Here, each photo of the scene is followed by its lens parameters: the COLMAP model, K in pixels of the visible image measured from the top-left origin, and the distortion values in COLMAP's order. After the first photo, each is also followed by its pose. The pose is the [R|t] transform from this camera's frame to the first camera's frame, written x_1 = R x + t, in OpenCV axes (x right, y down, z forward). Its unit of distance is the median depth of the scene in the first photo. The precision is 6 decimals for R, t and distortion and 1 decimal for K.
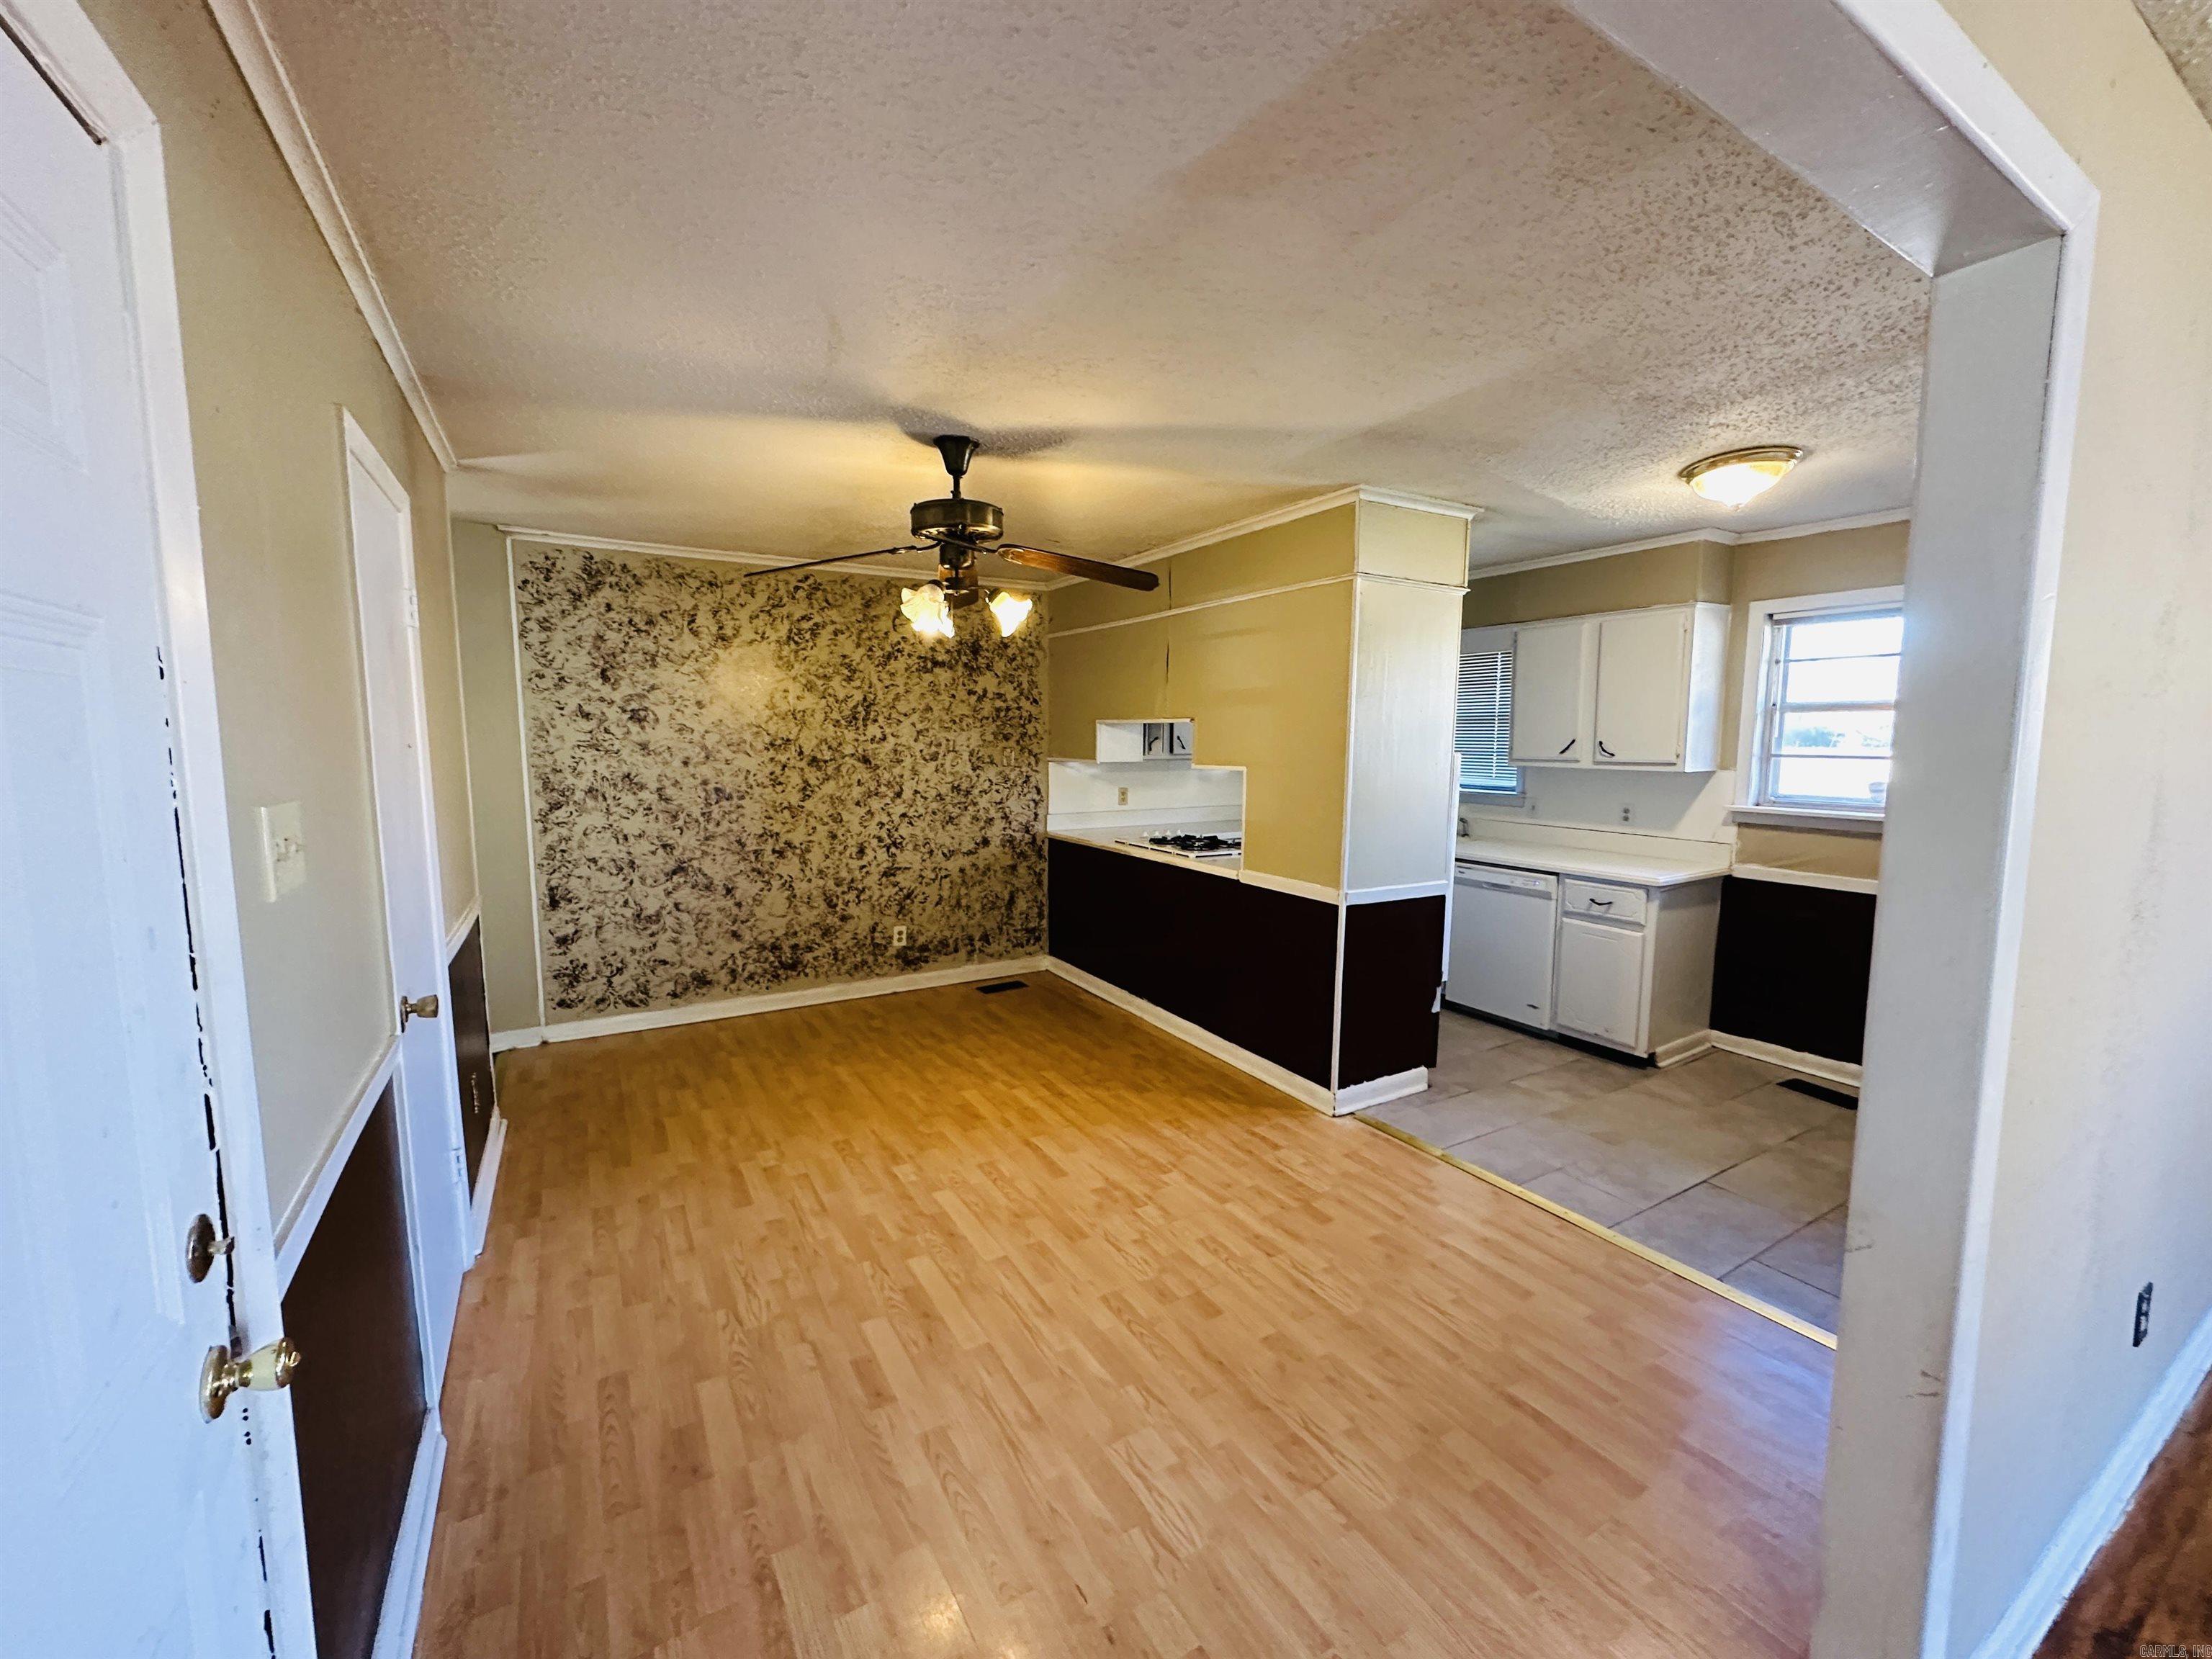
lens RADIAL K [[881.0, 0, 1105.5], [0, 881.0, 826.8], [0, 0, 1]] dist [-0.004727, 0.001062]
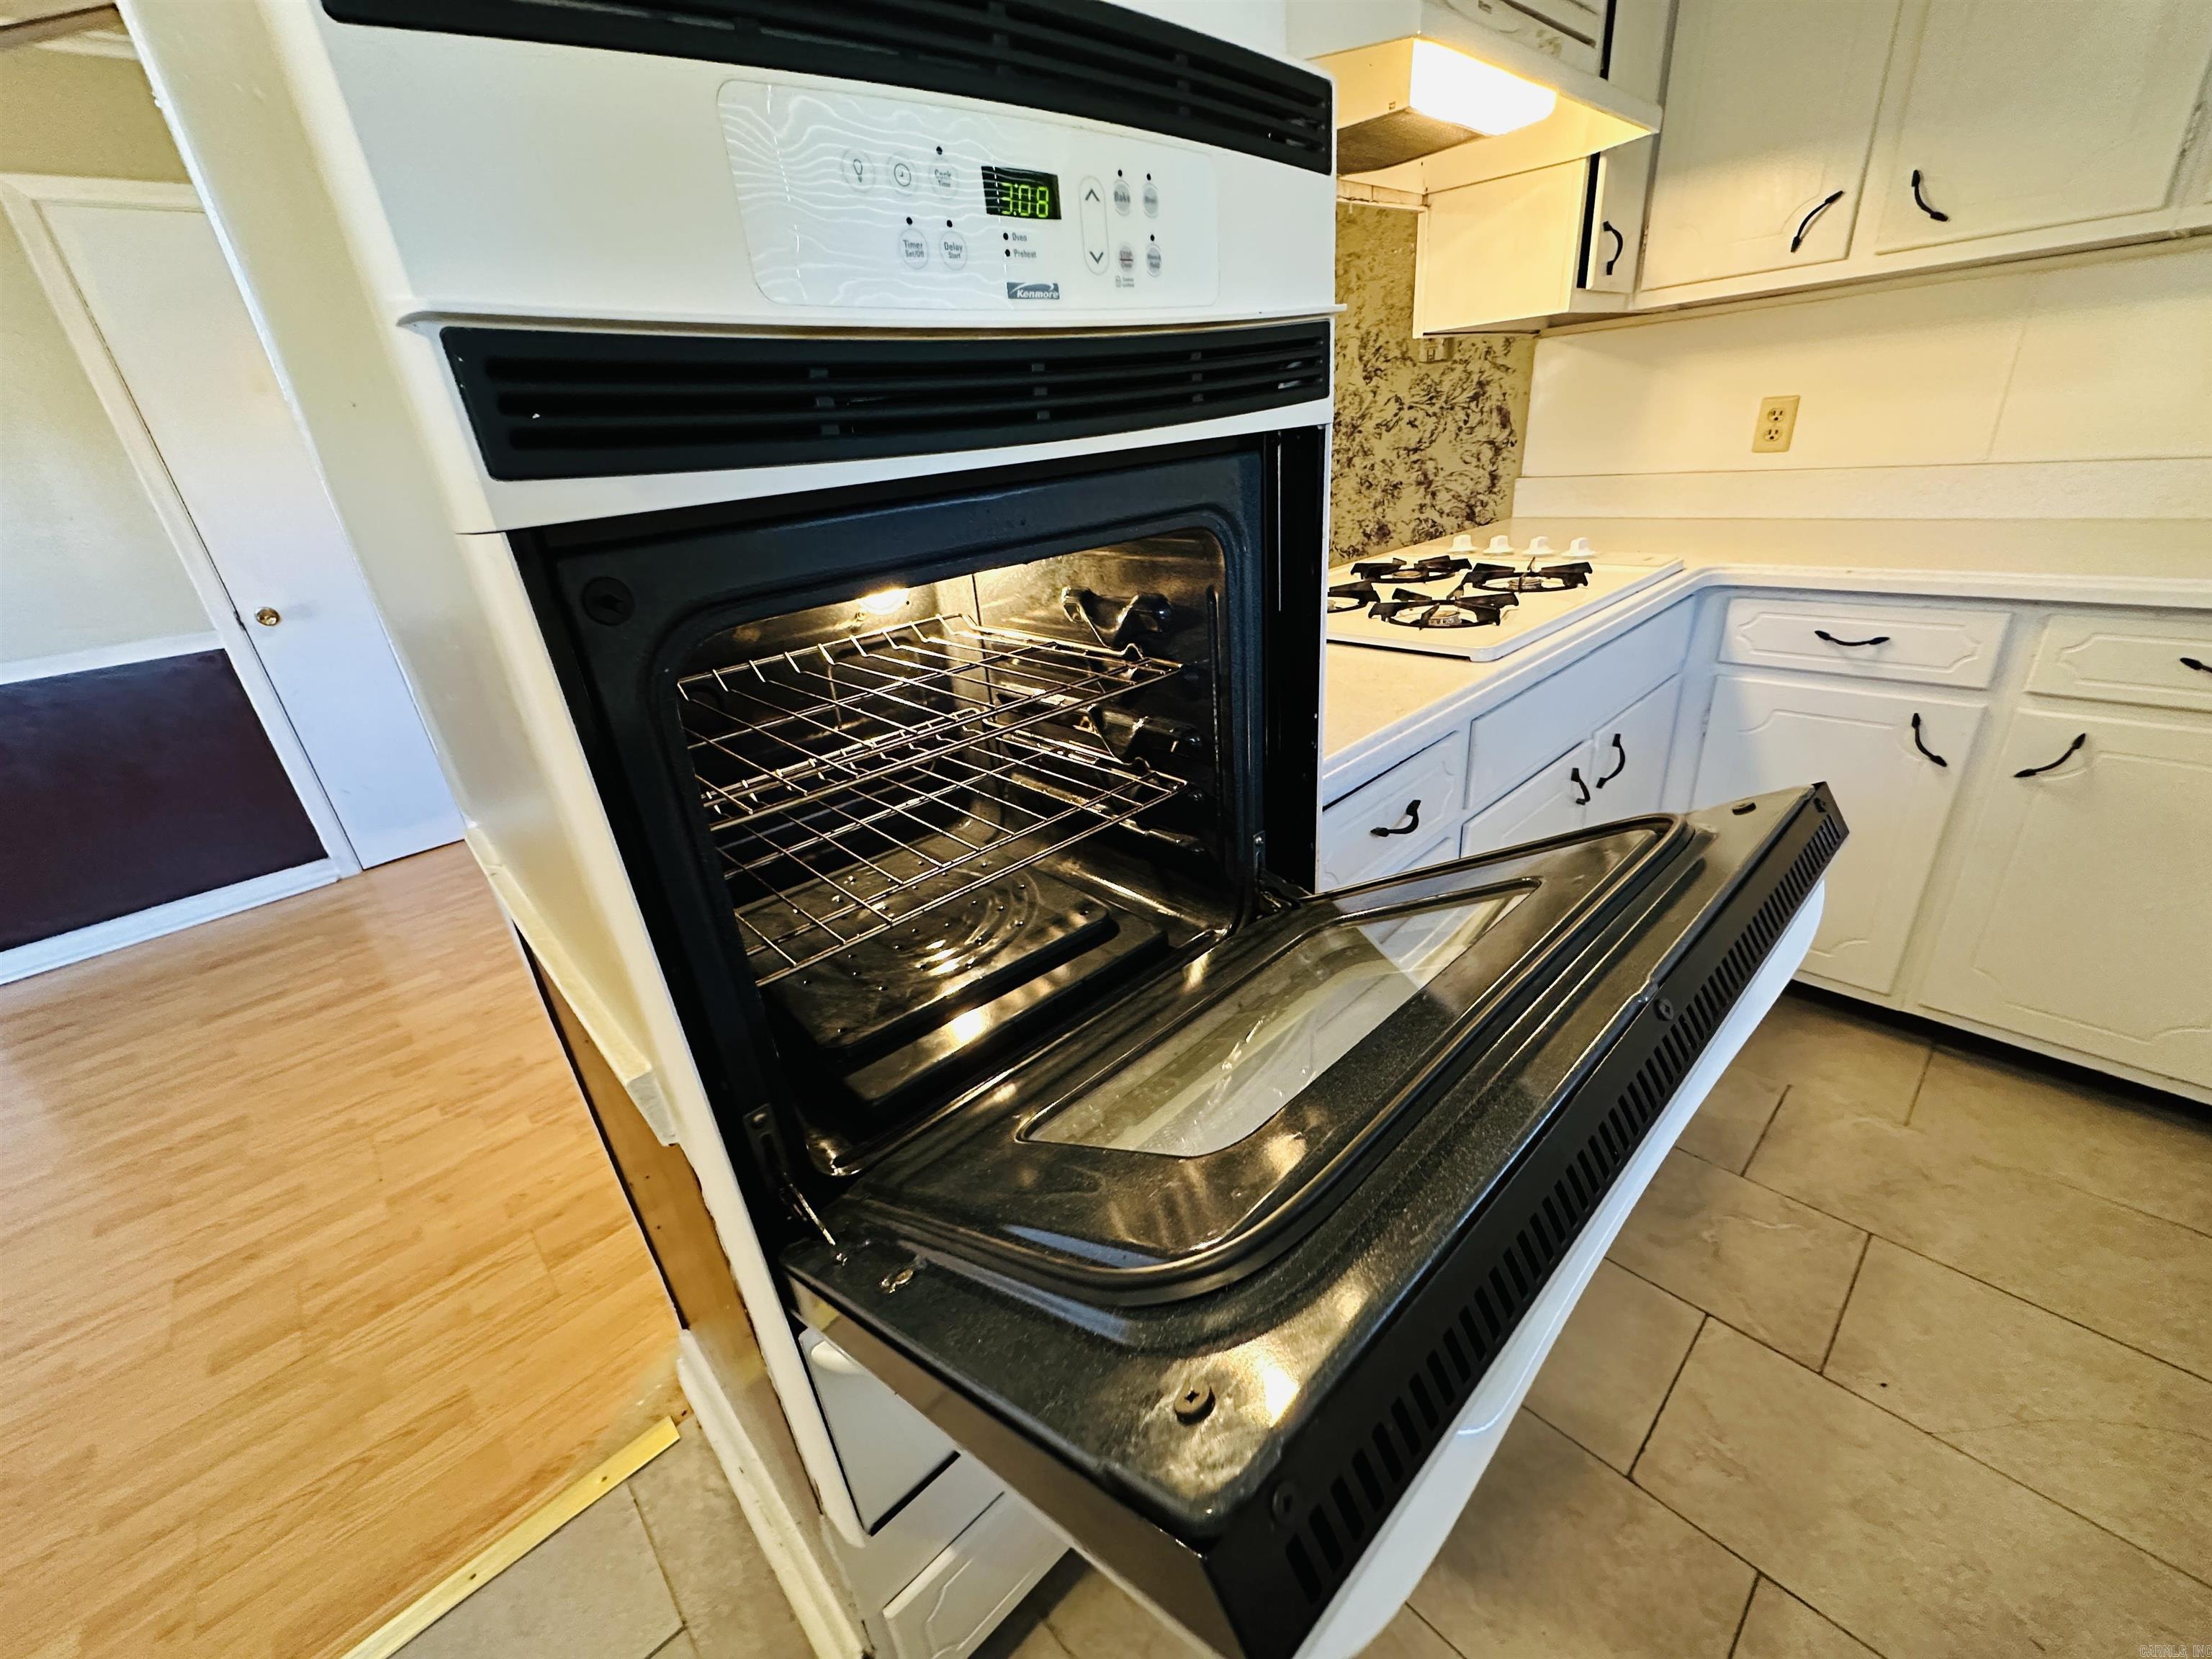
lens RADIAL K [[881.0, 0, 1105.5], [0, 881.0, 826.8], [0, 0, 1]] dist [-0.004727, 0.001062]
pose [[0.211447, 0.380384, -0.900332, 0.382837], [-0.011240, 0.922045, 0.386918, -0.022859], [0.977325, -0.071693, 0.199239, 0.778479]]
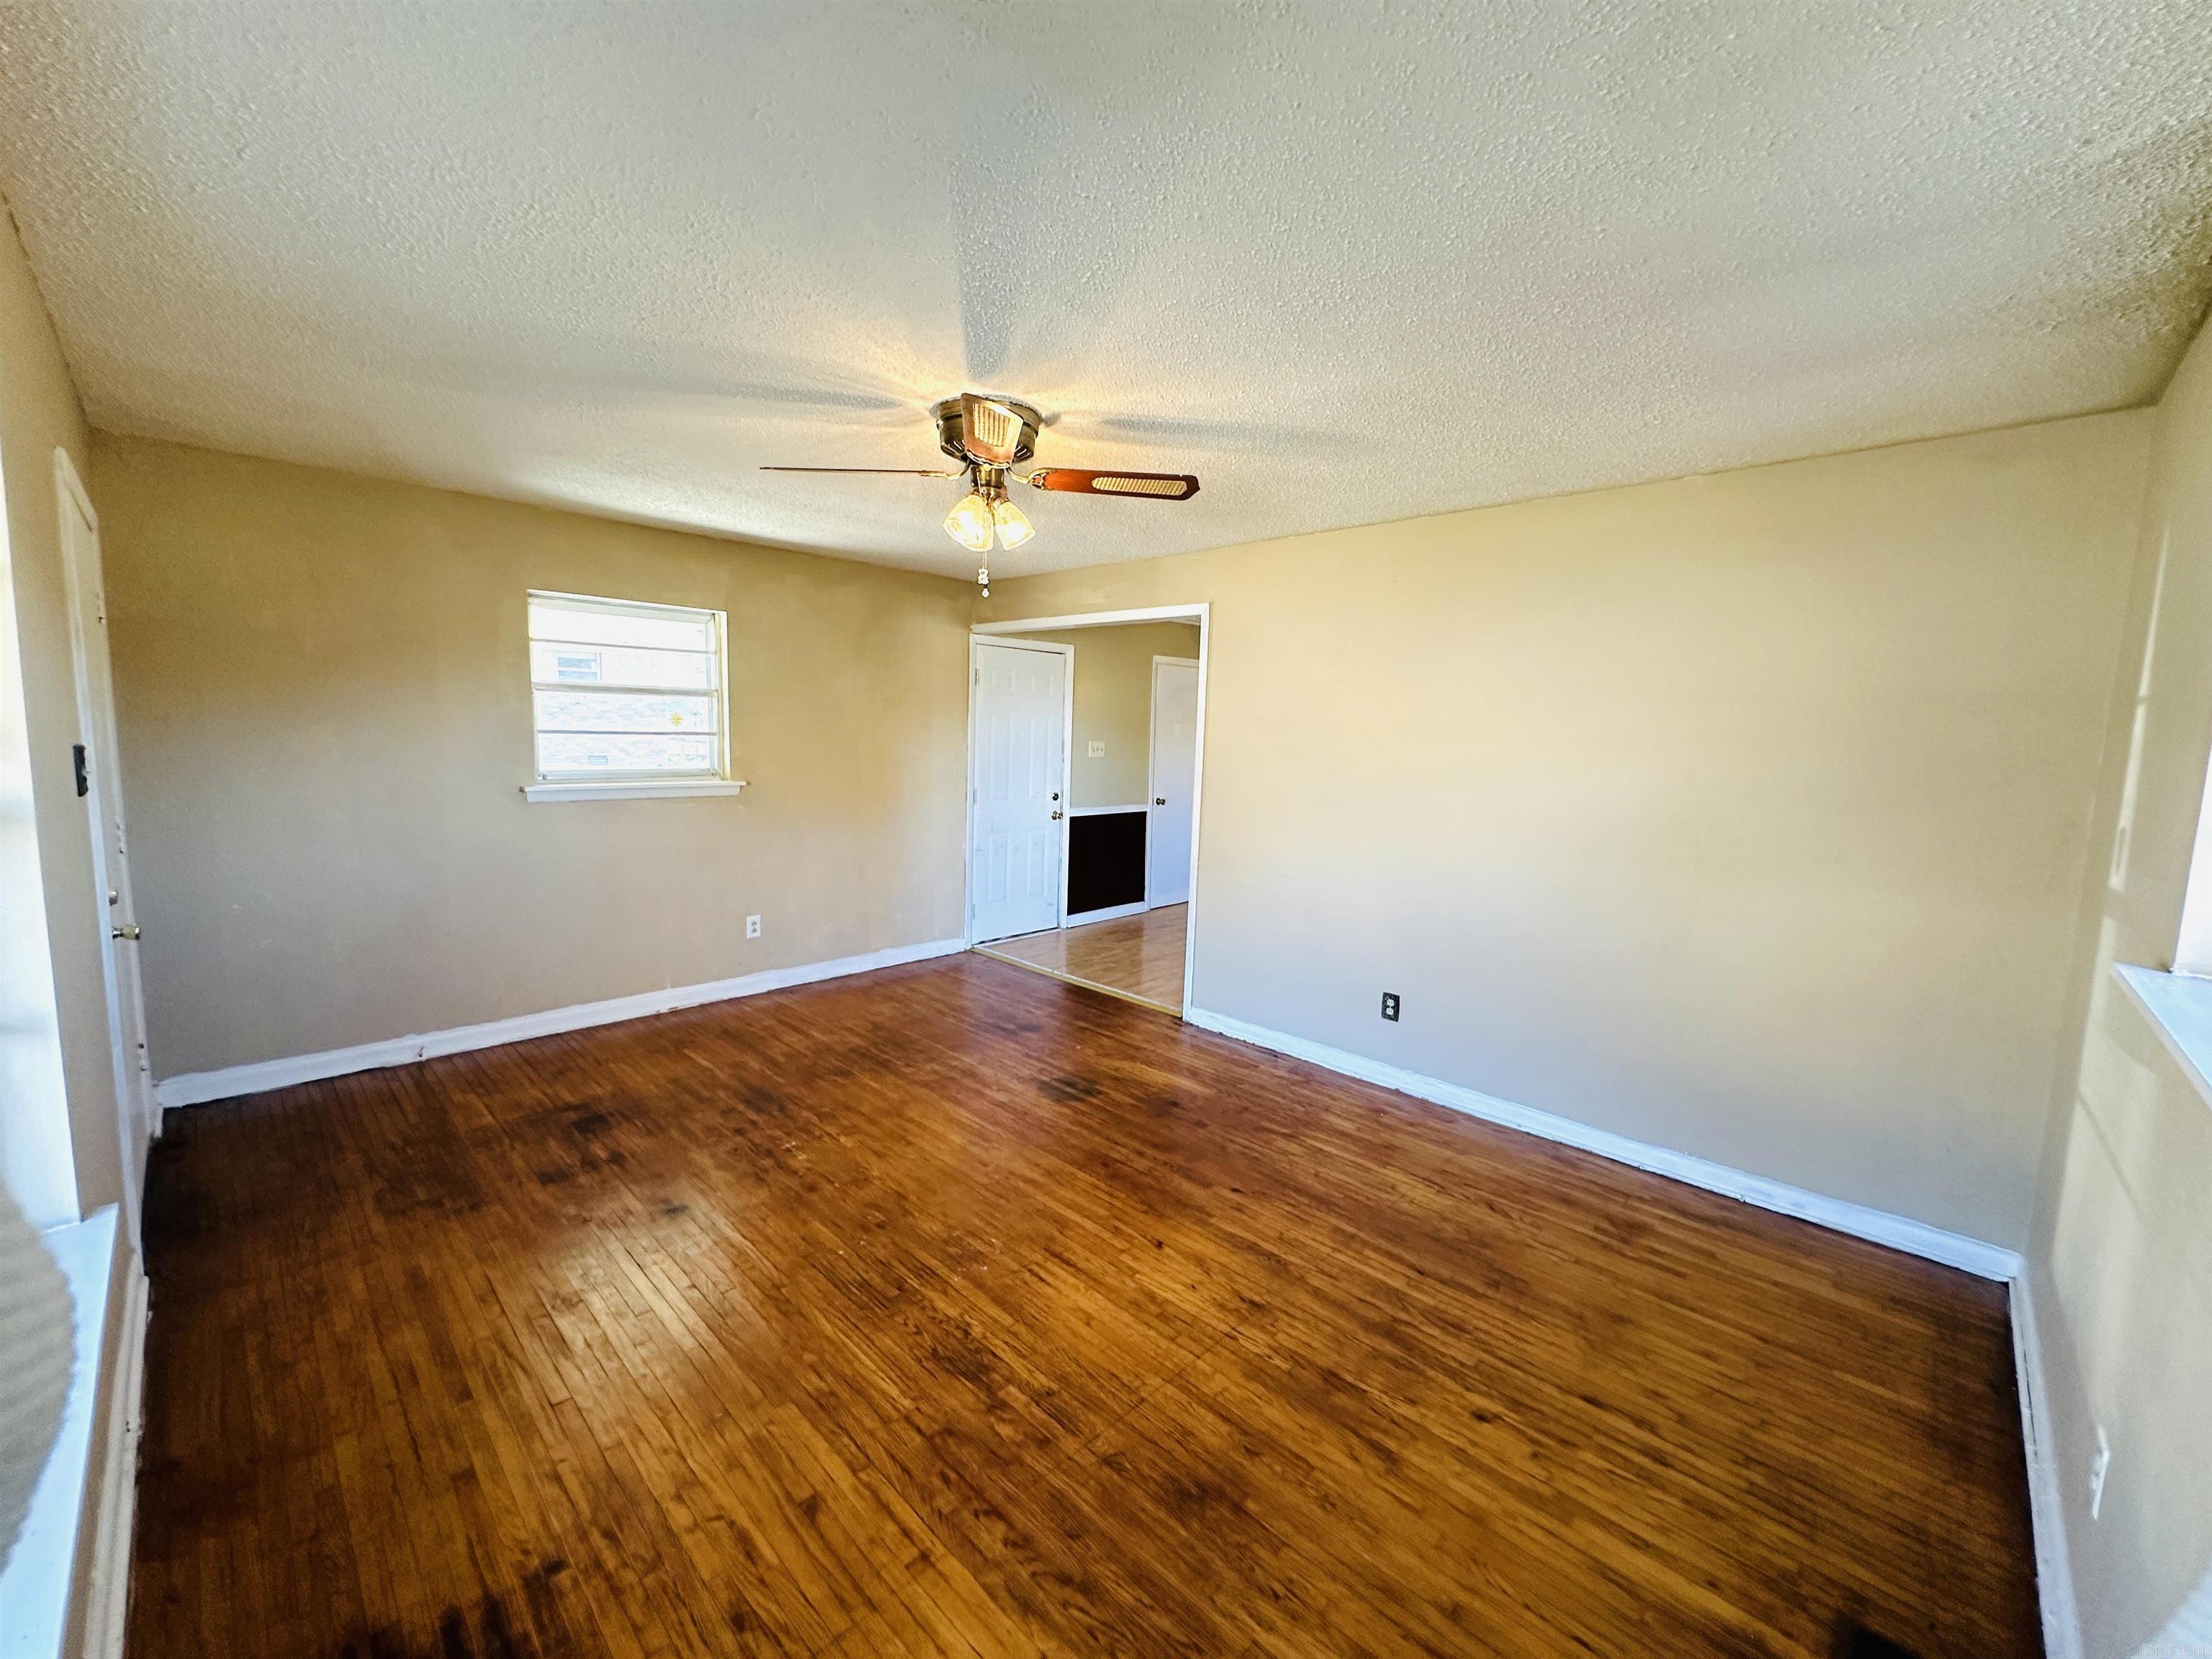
lens RADIAL K [[880.8, 0, 1103.8], [0, 880.8, 825.8], [0, 0, 1]] dist [-0.002310, 0.000050]
pose [[0.263804, 0.111709, -0.958086, 1.077938], [-0.128465, 0.988492, 0.079882, 0.012176], [0.955983, 0.102007, 0.275118, -0.111262]]
